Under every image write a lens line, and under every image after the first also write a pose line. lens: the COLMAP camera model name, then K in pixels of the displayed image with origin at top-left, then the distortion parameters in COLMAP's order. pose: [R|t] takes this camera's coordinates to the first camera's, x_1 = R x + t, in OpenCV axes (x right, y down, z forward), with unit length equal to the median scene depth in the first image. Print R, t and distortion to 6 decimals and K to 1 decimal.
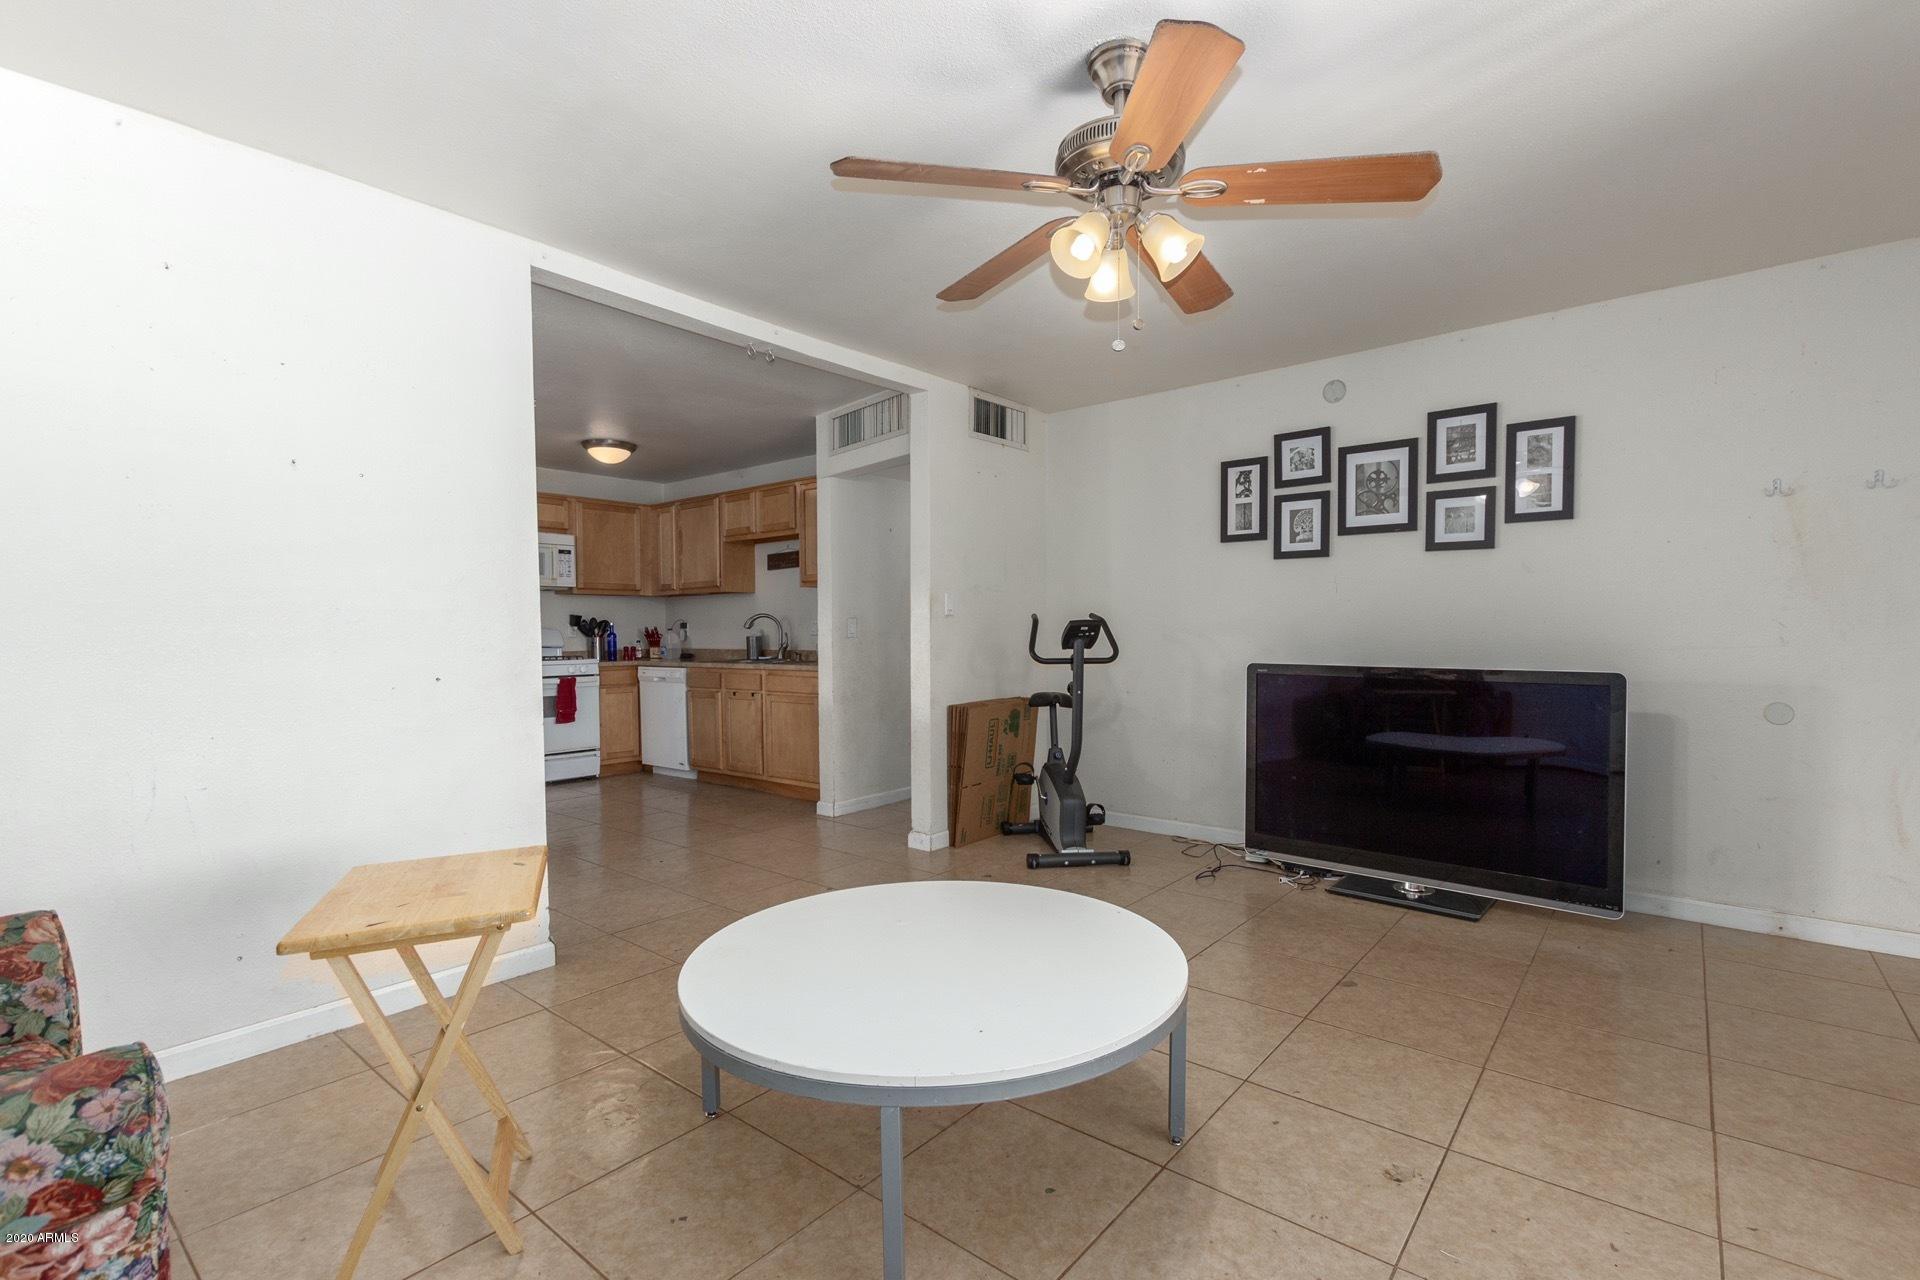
lens RADIAL K [[878.2, 0, 958.8], [0, 878.2, 633.9], [0, 0, 1]] dist [0.011999, -0.001221]
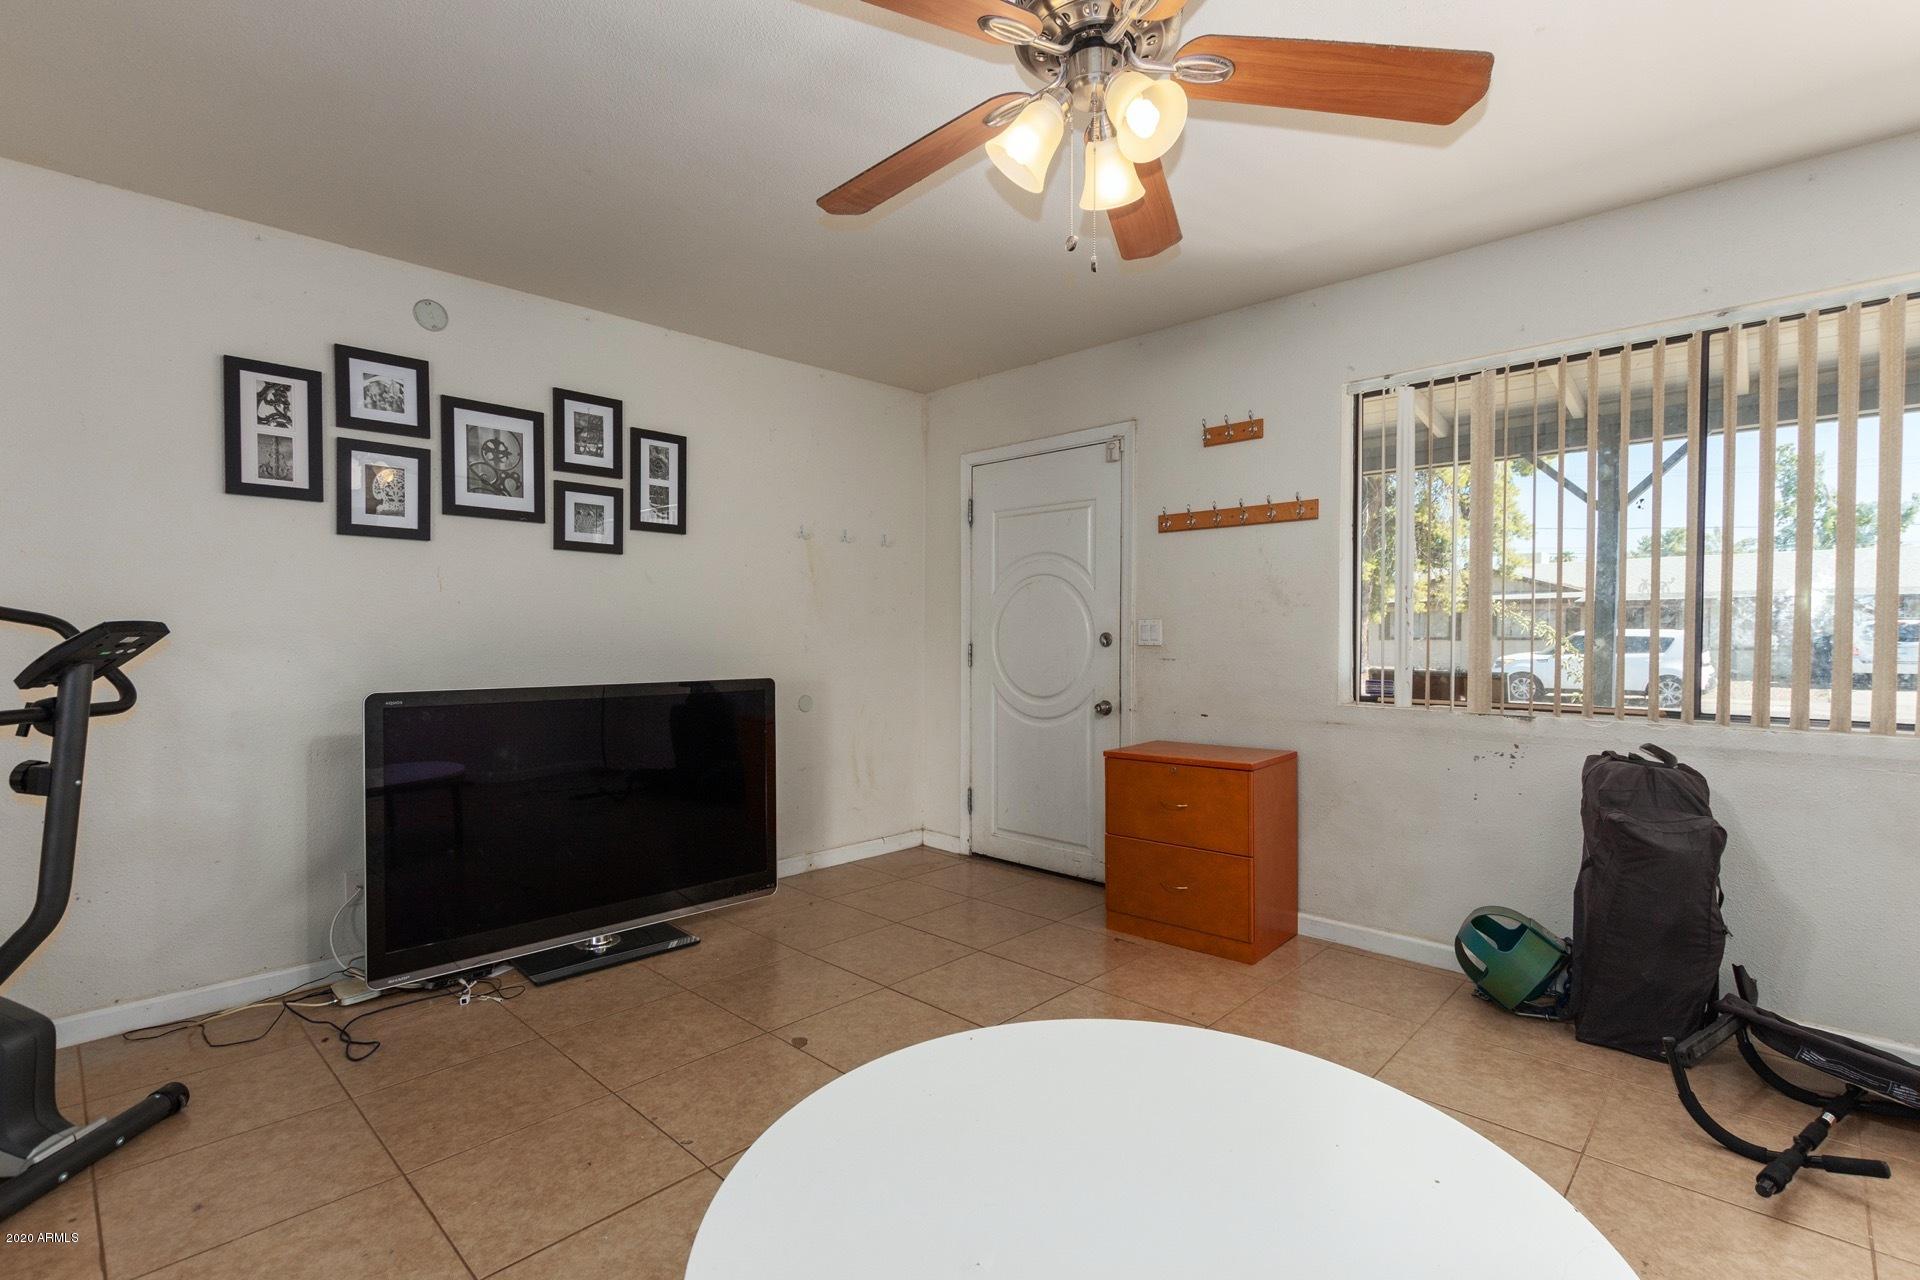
lens RADIAL K [[878.2, 0, 969.2], [0, 878.2, 646.2], [0, 0, 1]] dist [0.011999, -0.001221]
pose [[0.067835, -0.004914, 0.997684, -0.291045], [0.011872, 0.999921, 0.004118, 0.001518], [-0.997626, 0.011566, 0.067888, 0.535347]]
